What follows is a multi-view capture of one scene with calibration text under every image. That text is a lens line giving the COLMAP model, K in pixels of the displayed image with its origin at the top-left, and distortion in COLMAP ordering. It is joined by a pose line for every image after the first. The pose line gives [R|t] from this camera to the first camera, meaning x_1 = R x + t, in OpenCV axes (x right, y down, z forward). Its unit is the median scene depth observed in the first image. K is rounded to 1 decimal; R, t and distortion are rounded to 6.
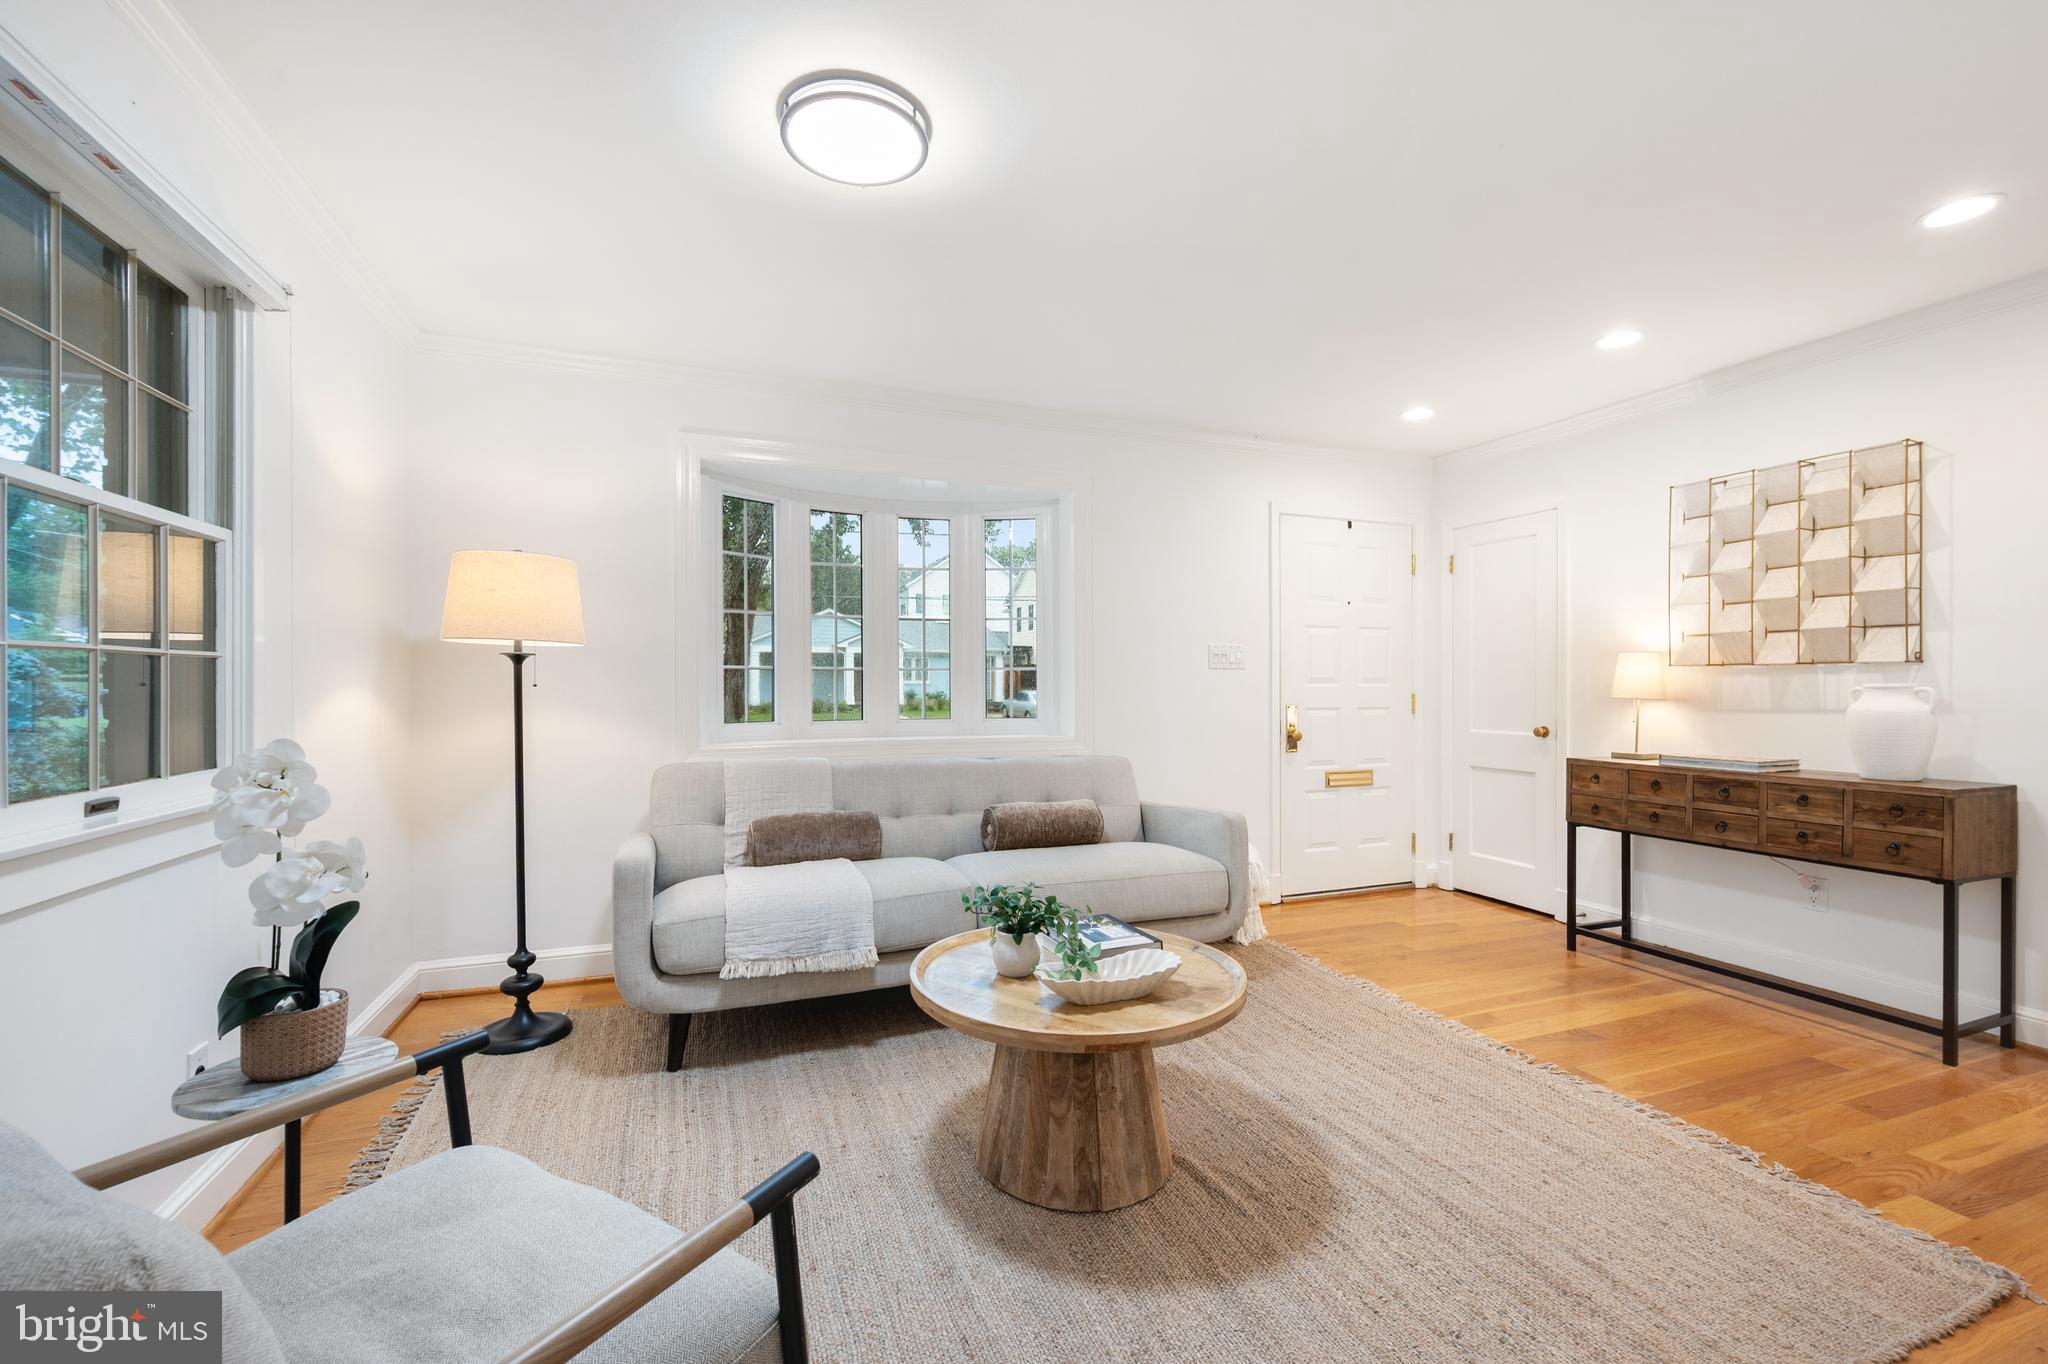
lens RADIAL K [[842.7, 0, 1019.4], [0, 842.7, 687.9], [0, 0, 1]] dist [0.000747, -0.000395]
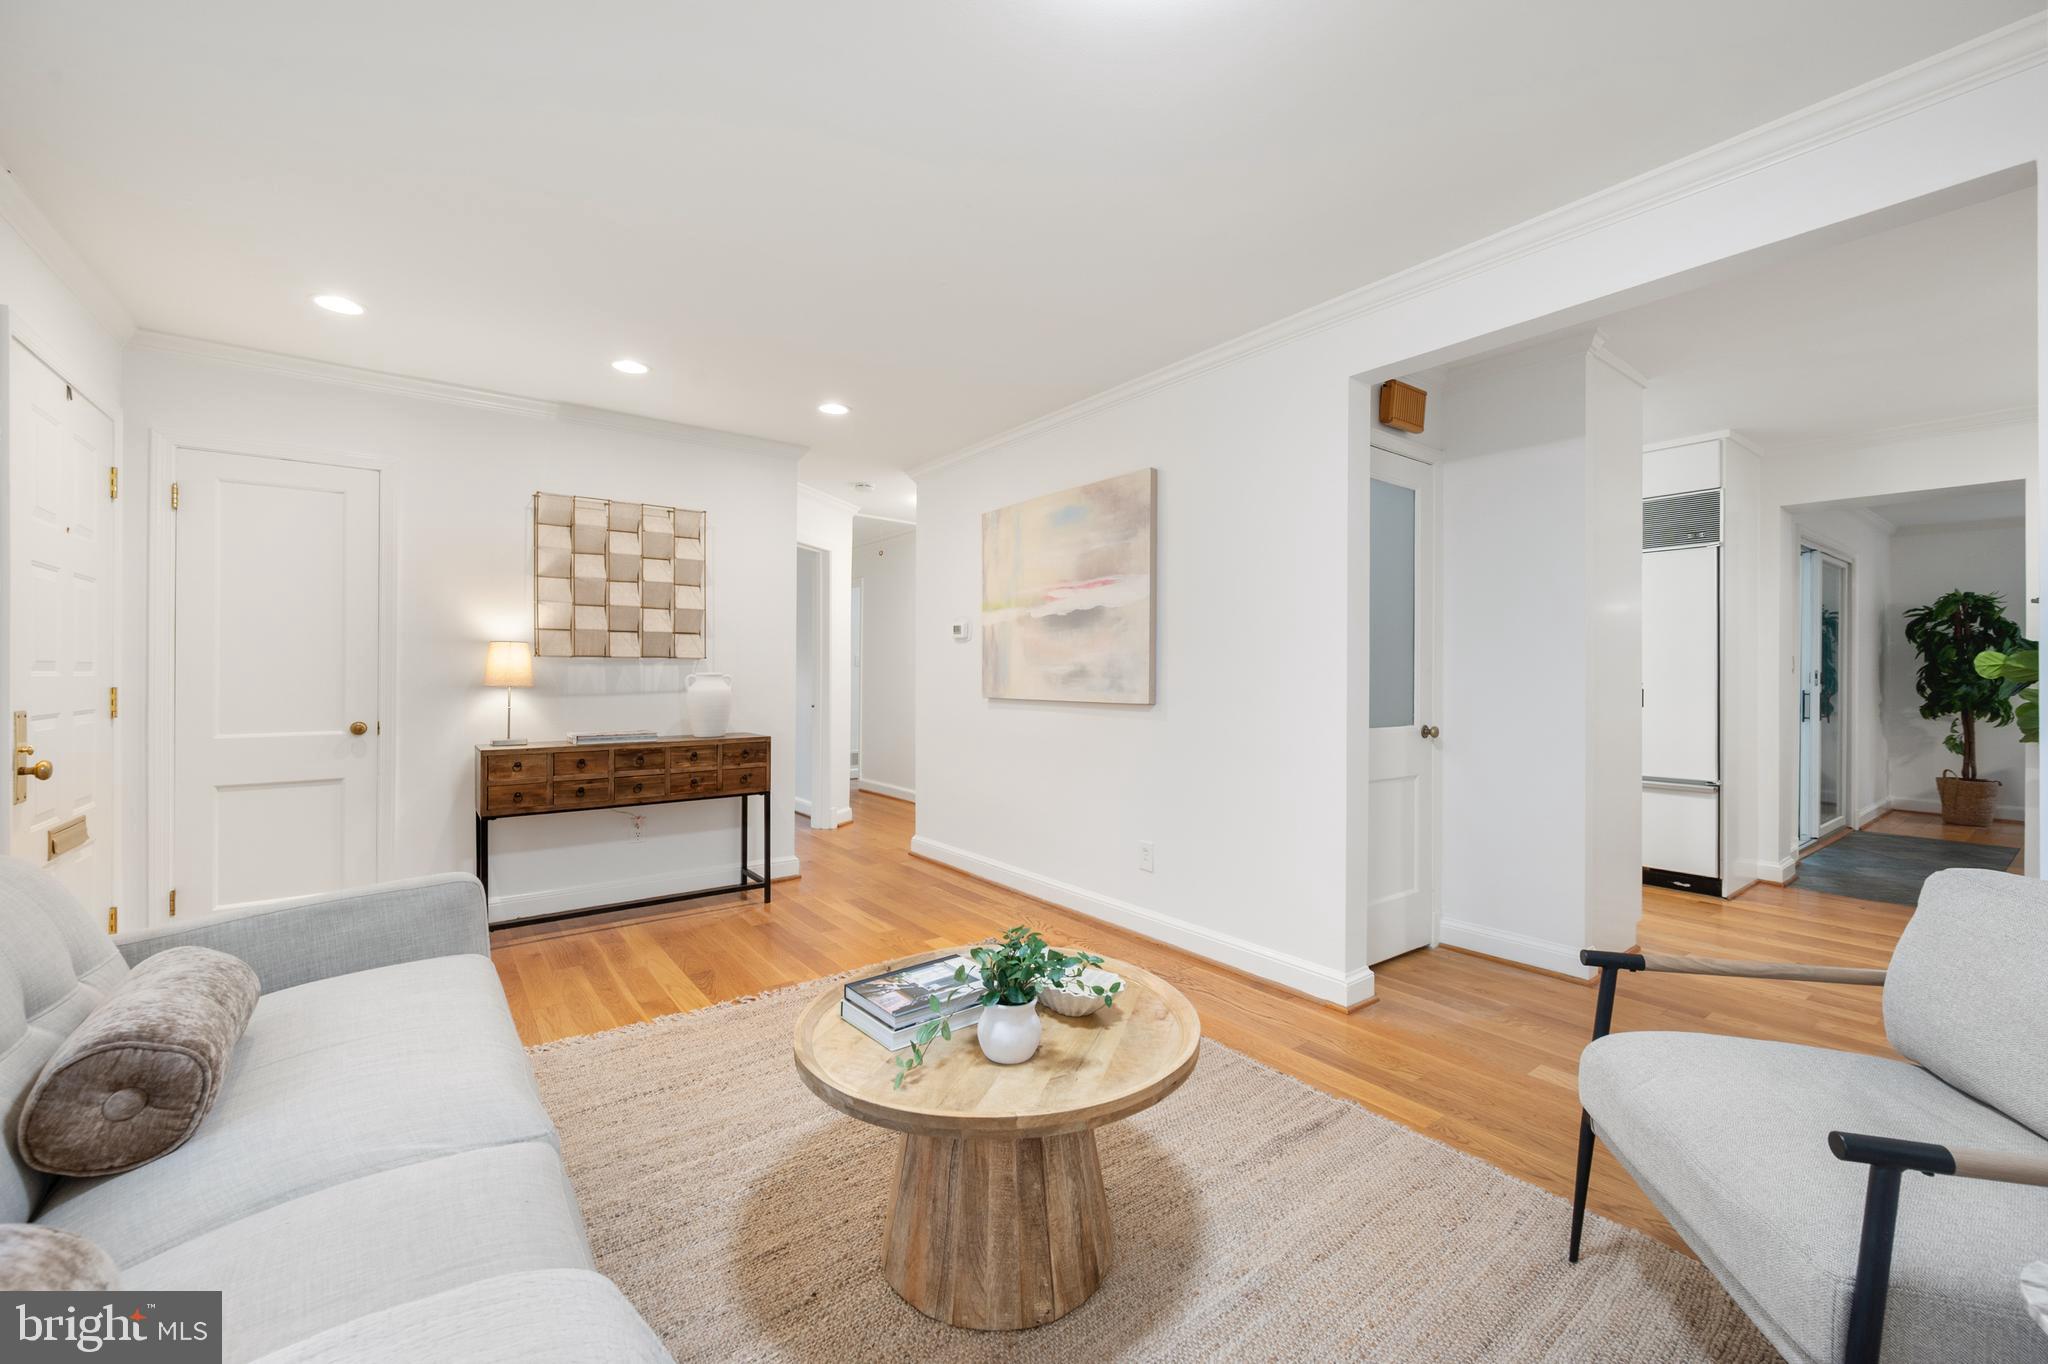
lens RADIAL K [[813.1, 0, 1026.8], [0, 813.1, 671.6], [0, 0, 1]] dist [0.000149, -0.000103]
pose [[-0.279536, 0.000342, 0.960135, -0.475643], [0.001112, 0.999999, -0.000032, -0.005609], [-0.960134, 0.001058, -0.279537, 0.792646]]
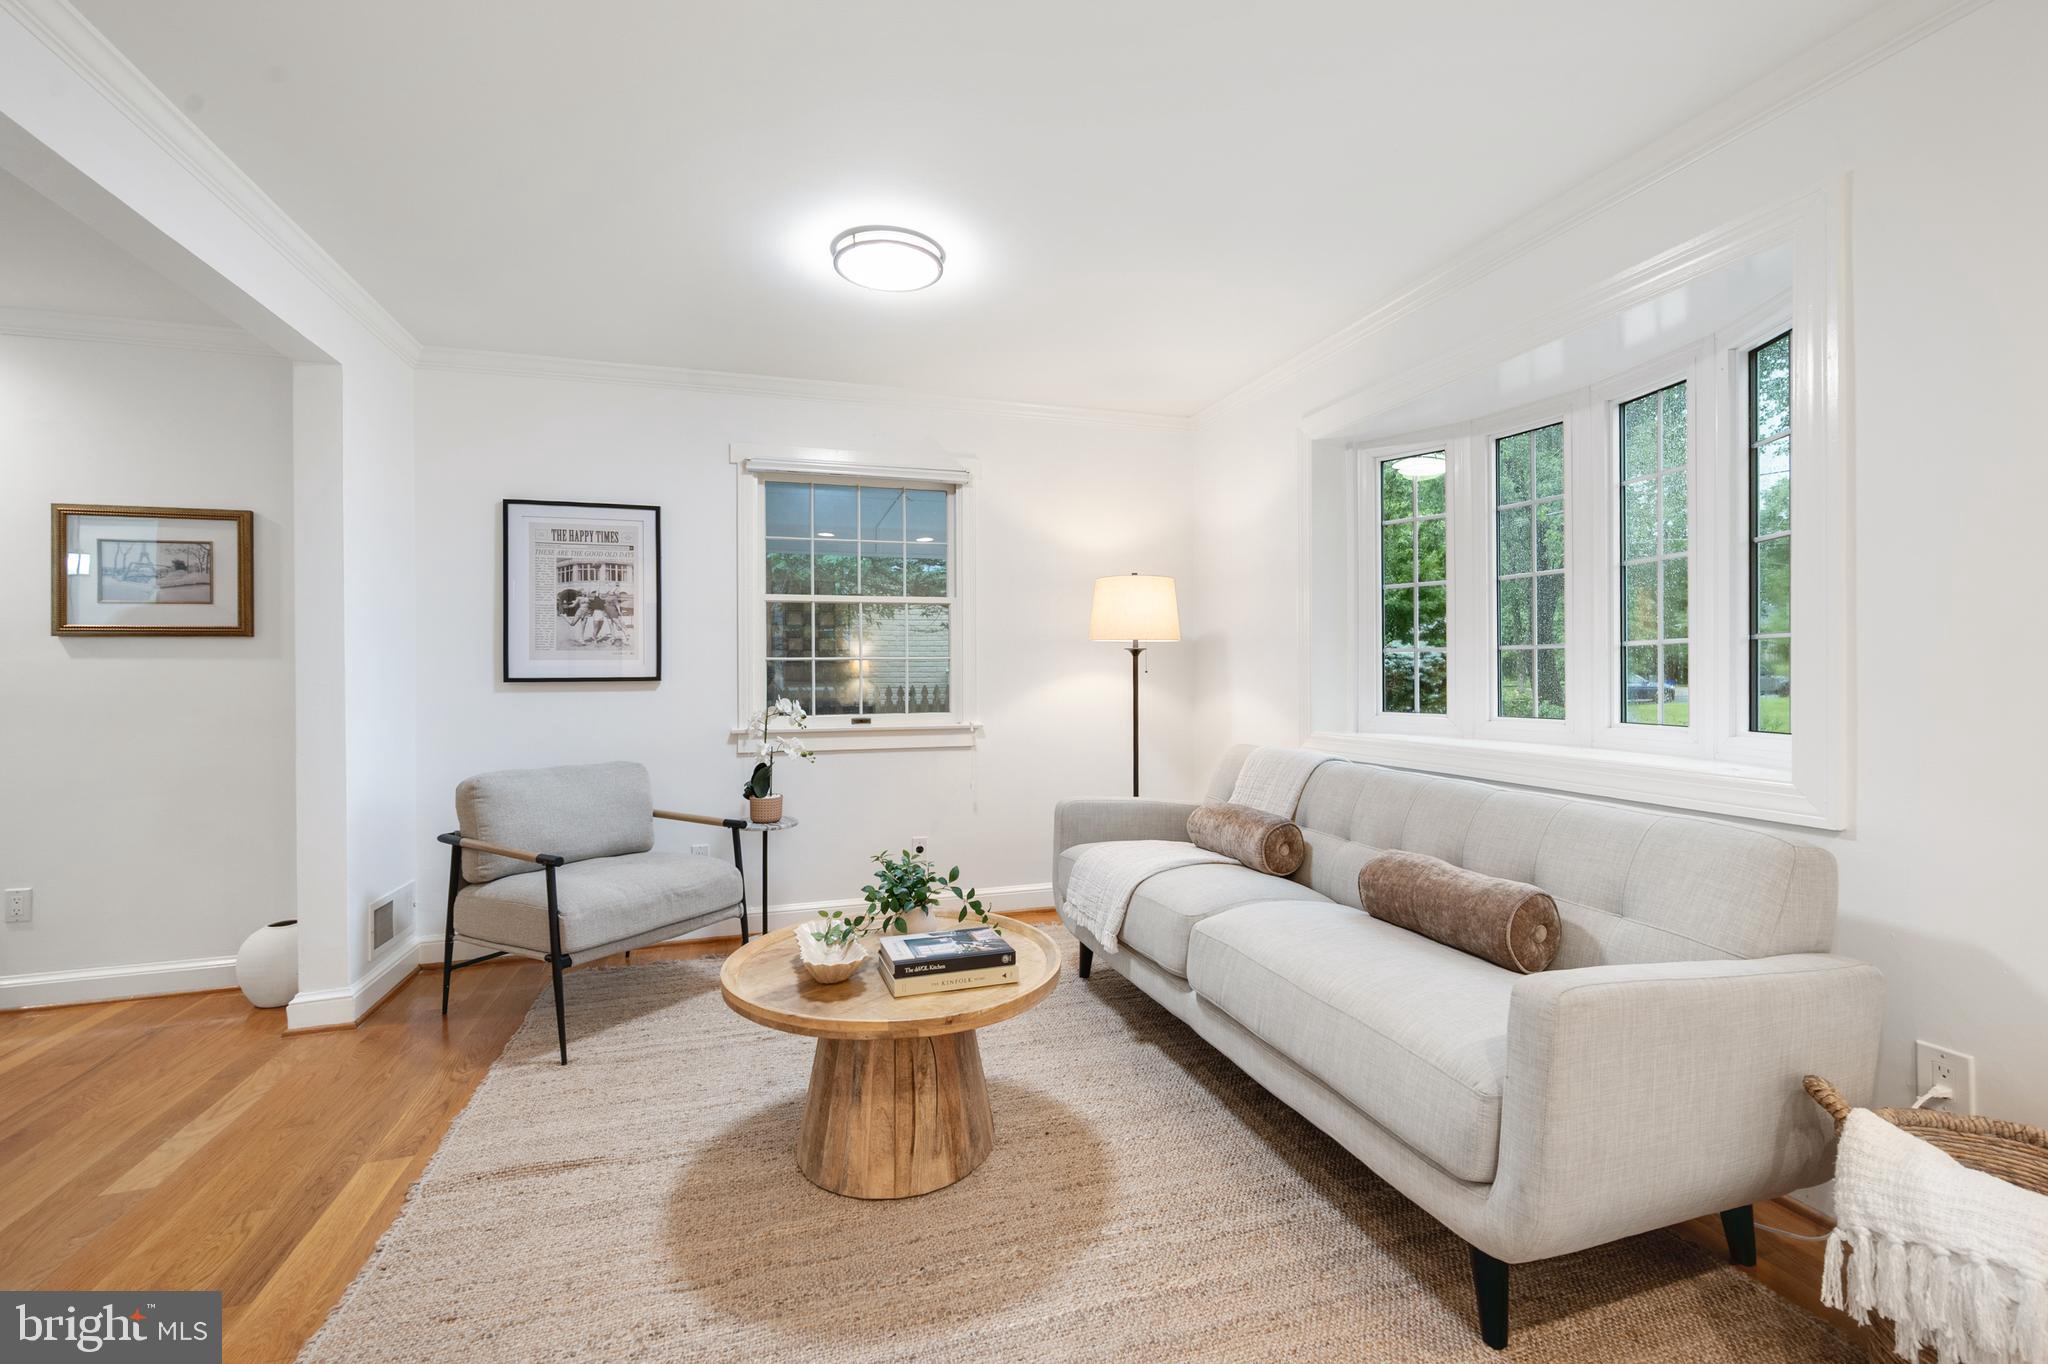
lens RADIAL K [[856.2, 0, 1025.5], [0, 856.2, 673.1], [0, 0, 1]] dist [0.000002, 0.000209]
pose [[-0.060744, 0.001062, -0.998153, 0.708817], [0.001872, 0.999998, 0.000950, -0.002357], [0.998152, -0.001811, -0.060746, 0.803637]]
